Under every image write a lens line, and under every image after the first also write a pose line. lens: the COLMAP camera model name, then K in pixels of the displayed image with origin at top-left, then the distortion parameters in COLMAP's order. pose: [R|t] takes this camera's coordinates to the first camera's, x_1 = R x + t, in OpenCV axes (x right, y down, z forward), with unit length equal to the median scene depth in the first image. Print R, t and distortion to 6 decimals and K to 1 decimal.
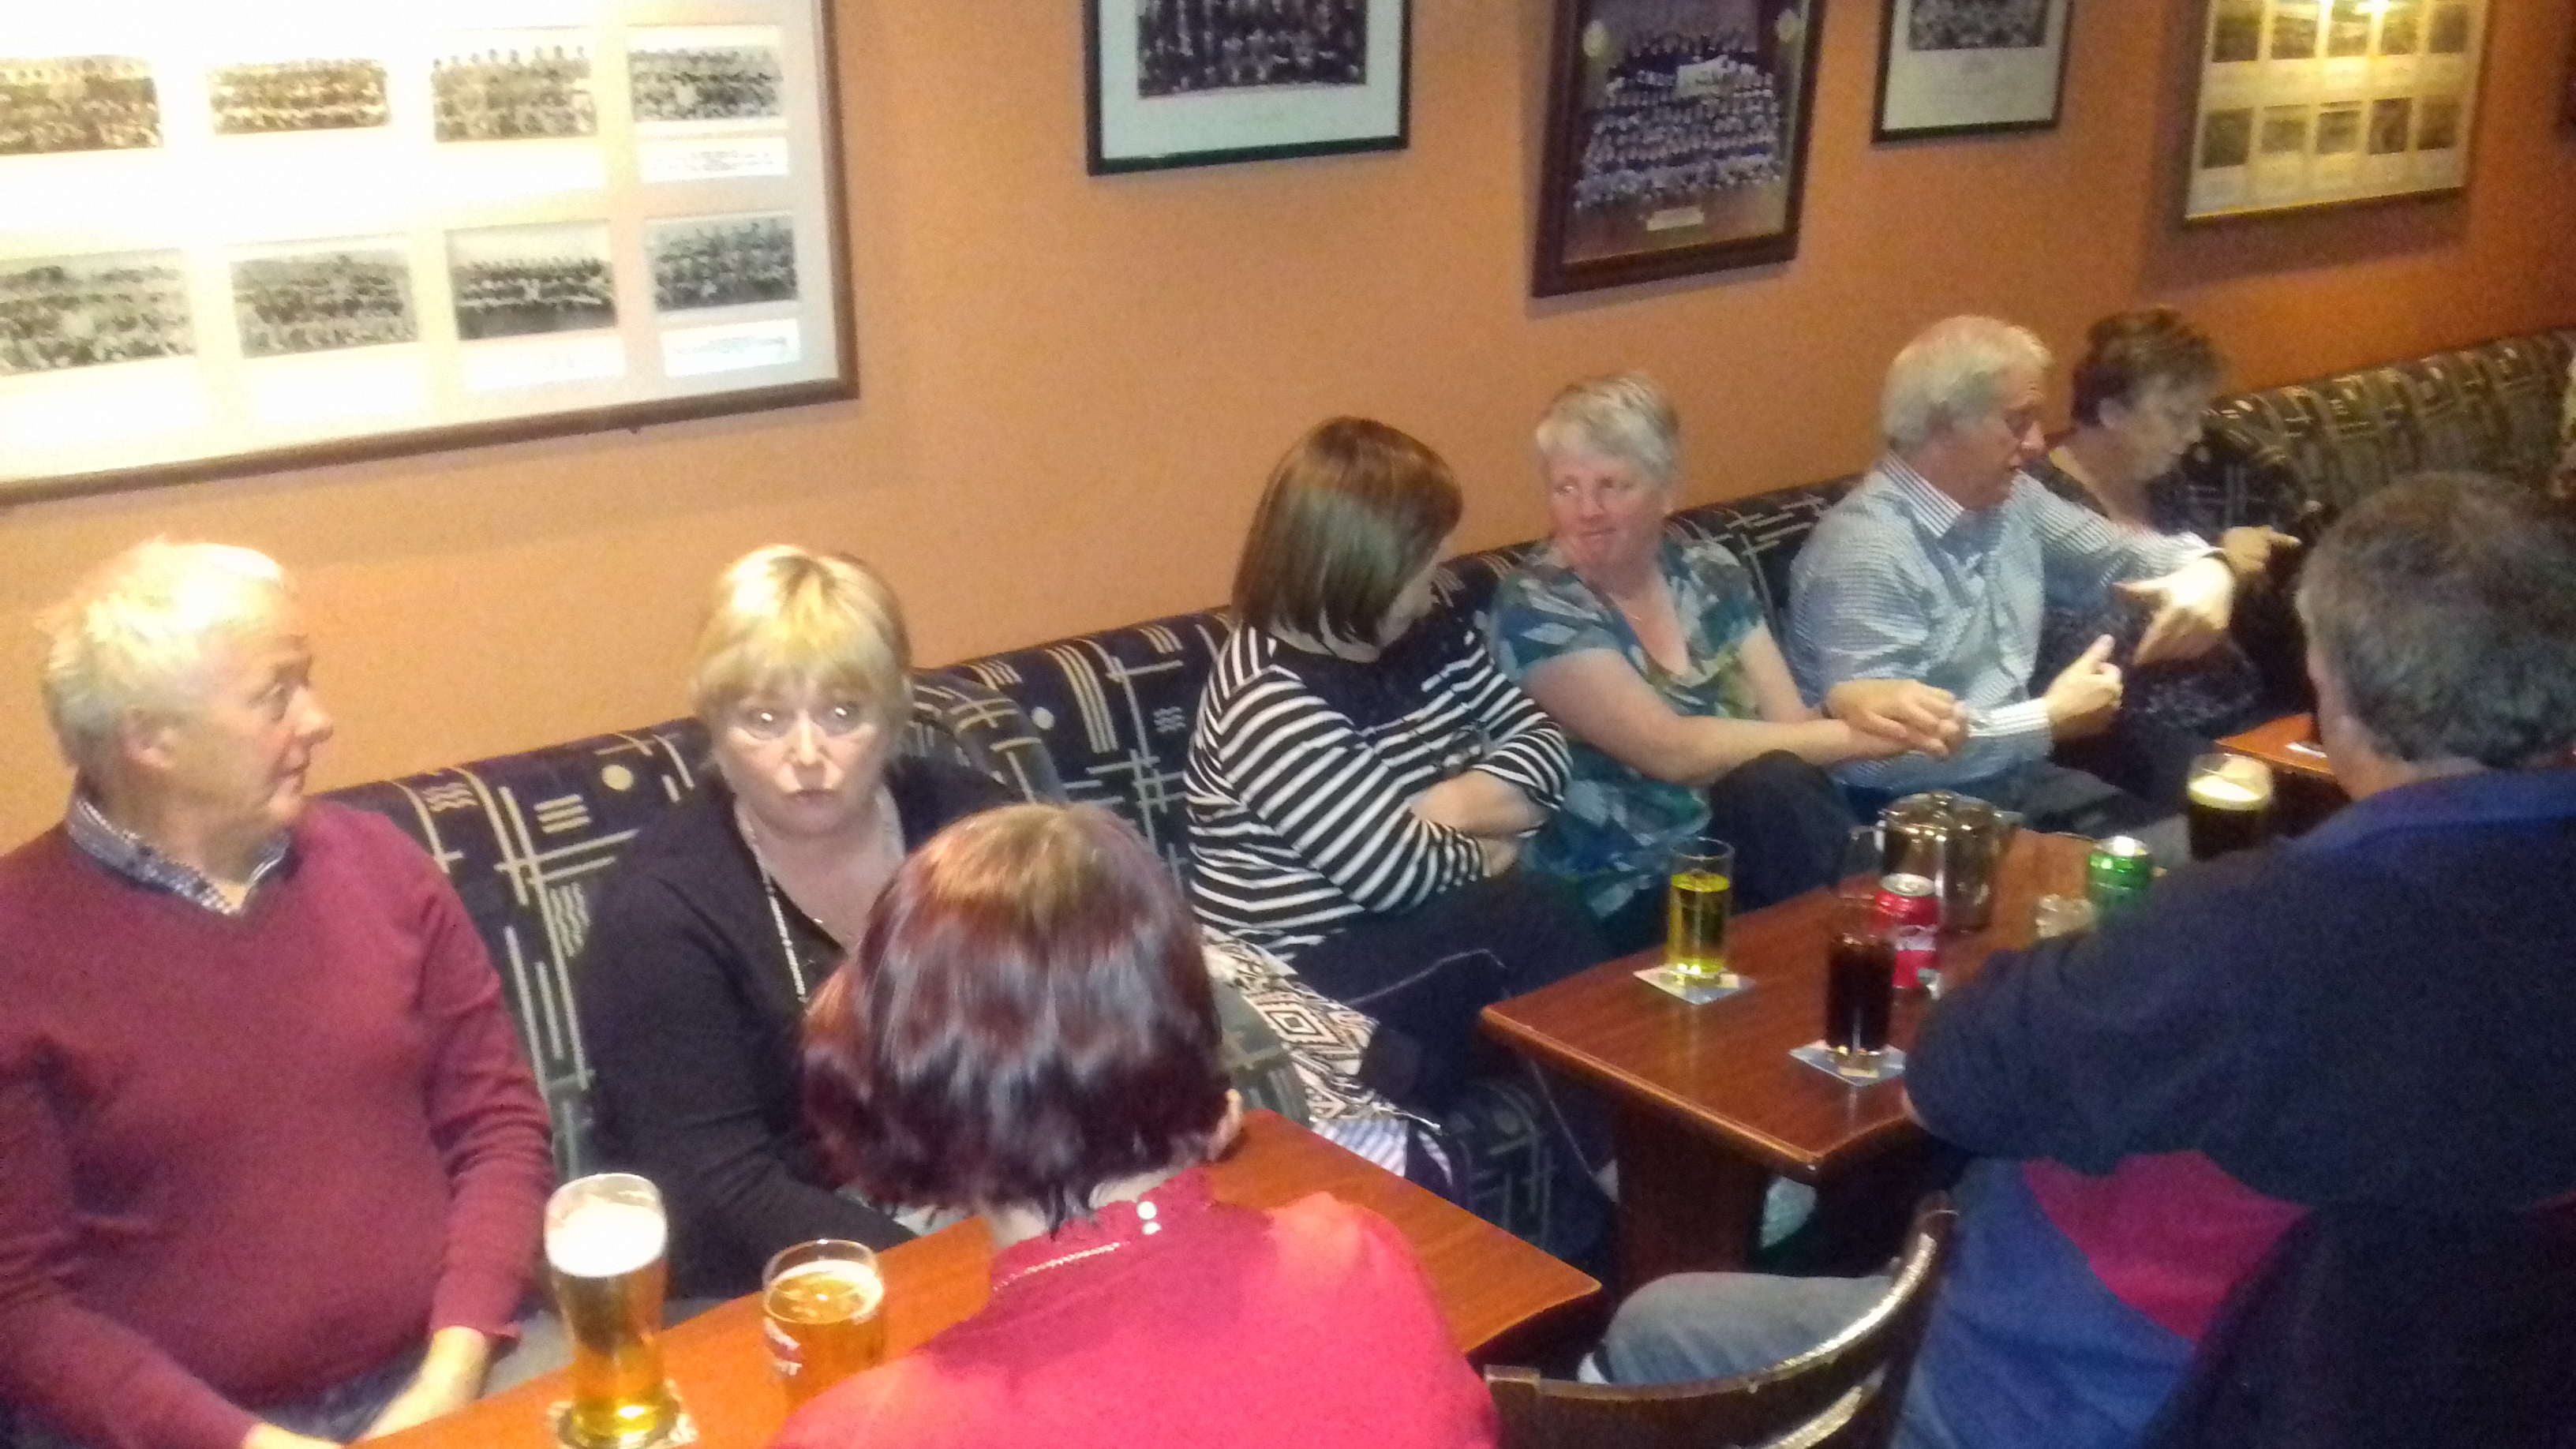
lens RADIAL K [[2350.9, 0, 1289.9], [0, 2350.9, 723.6], [0, 0, 1]] dist [0.048051, -0.107028]
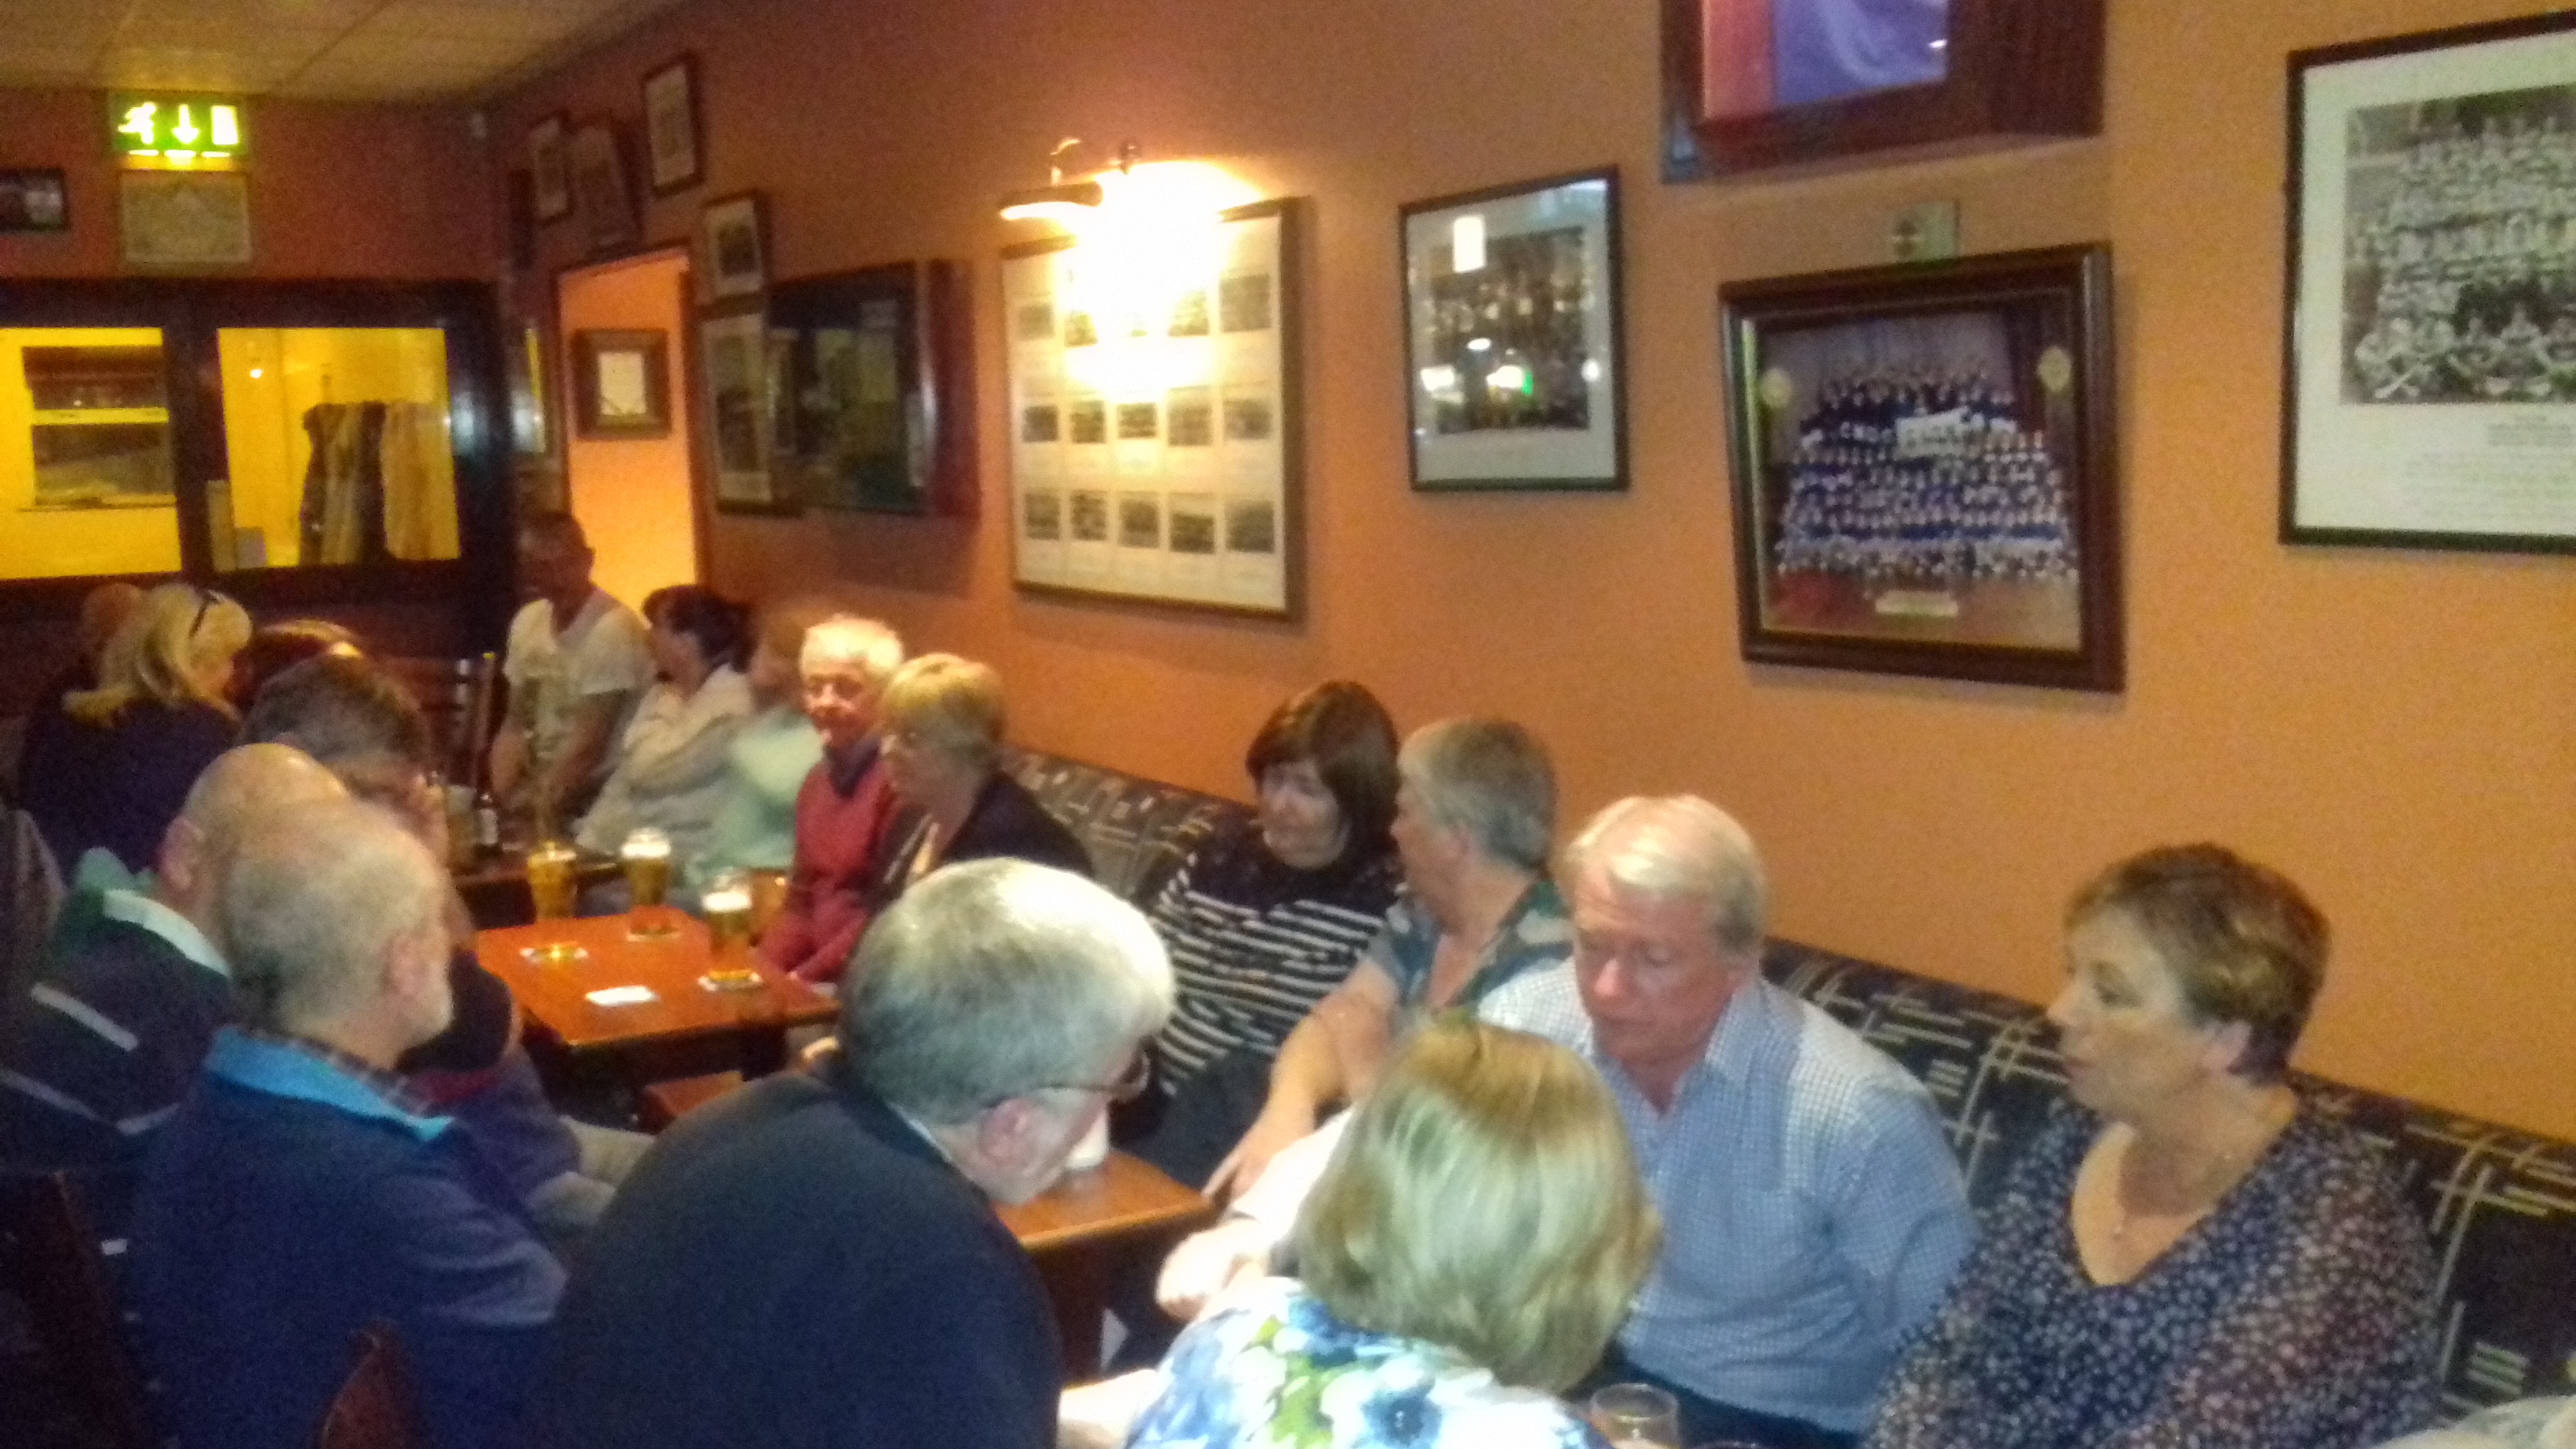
lens RADIAL K [[2350.9, 0, 1285.5], [0, 2350.9, 722.3], [0, 0, 1]] dist [0.048051, -0.107028]
pose [[-0.128787, 0.132868, -0.982731, 1.000897], [-0.280230, 0.945718, 0.164588, -0.252049], [0.951254, 0.296588, -0.084563, 0.890213]]
